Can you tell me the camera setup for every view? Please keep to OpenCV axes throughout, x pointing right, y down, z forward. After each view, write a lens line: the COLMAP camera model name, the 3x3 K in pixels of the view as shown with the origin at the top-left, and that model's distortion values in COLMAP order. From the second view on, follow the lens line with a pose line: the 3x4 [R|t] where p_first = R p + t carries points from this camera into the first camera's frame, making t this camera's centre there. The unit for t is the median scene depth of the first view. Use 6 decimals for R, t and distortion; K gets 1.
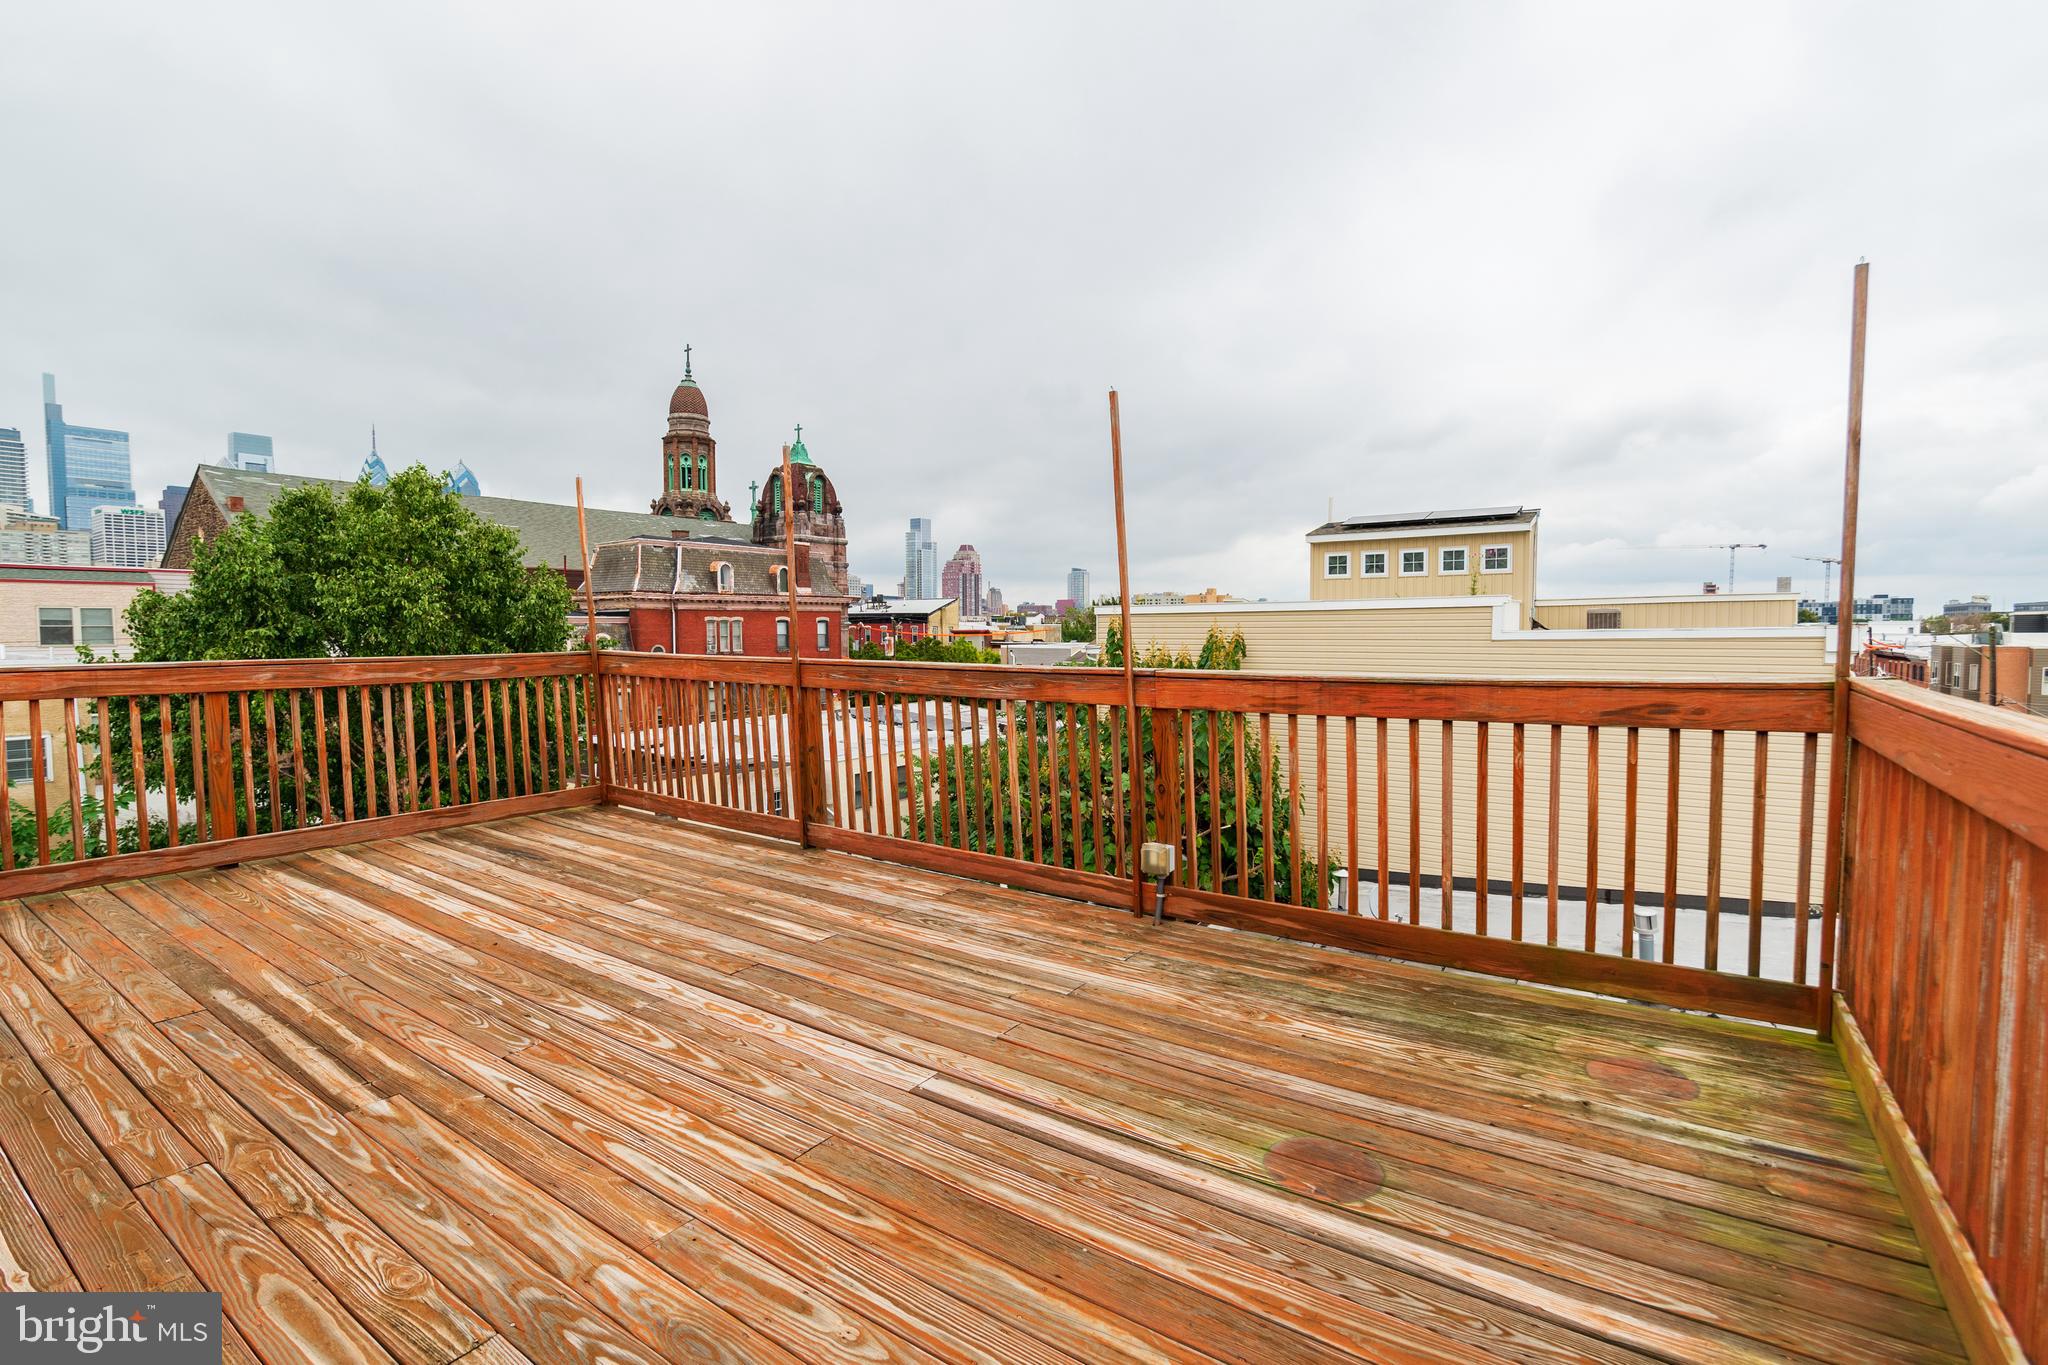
lens RADIAL K [[924.0, 0, 1024.7], [0, 924.0, 662.7], [0, 0, 1]] dist [-0.014832, -0.000071]
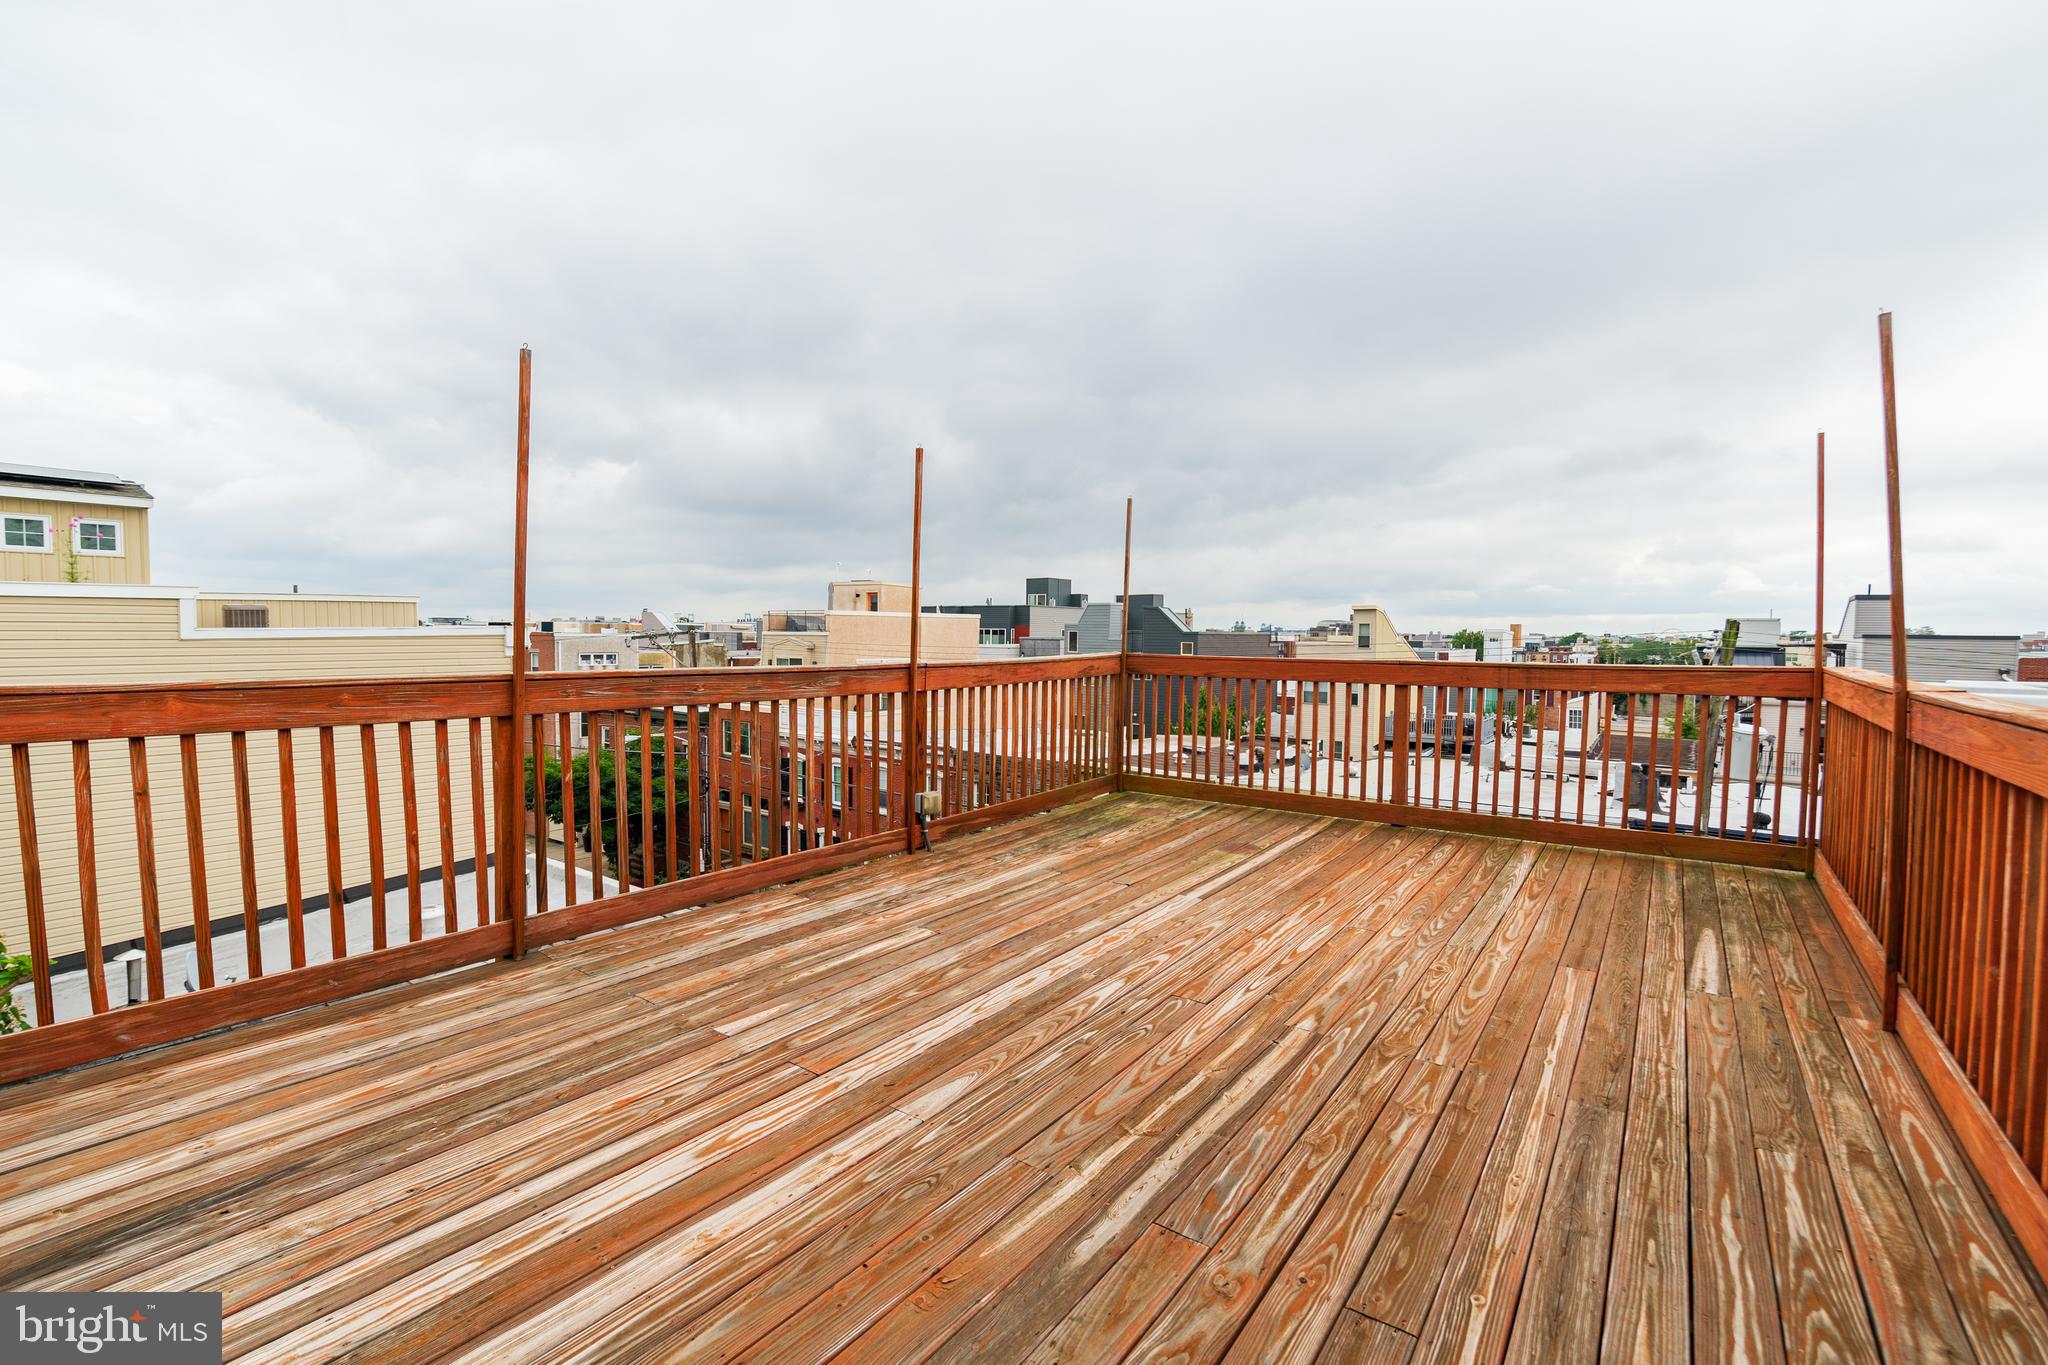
lens RADIAL K [[927.6, 0, 1032.8], [0, 927.6, 628.9], [0, 0, 1]] dist [-0.004414, -0.000306]
pose [[0.002814, 0.007822, 0.999965, -1.216028], [0.026105, 0.999628, -0.007893, -0.027271], [-0.999655, 0.026126, 0.002609, 0.839597]]
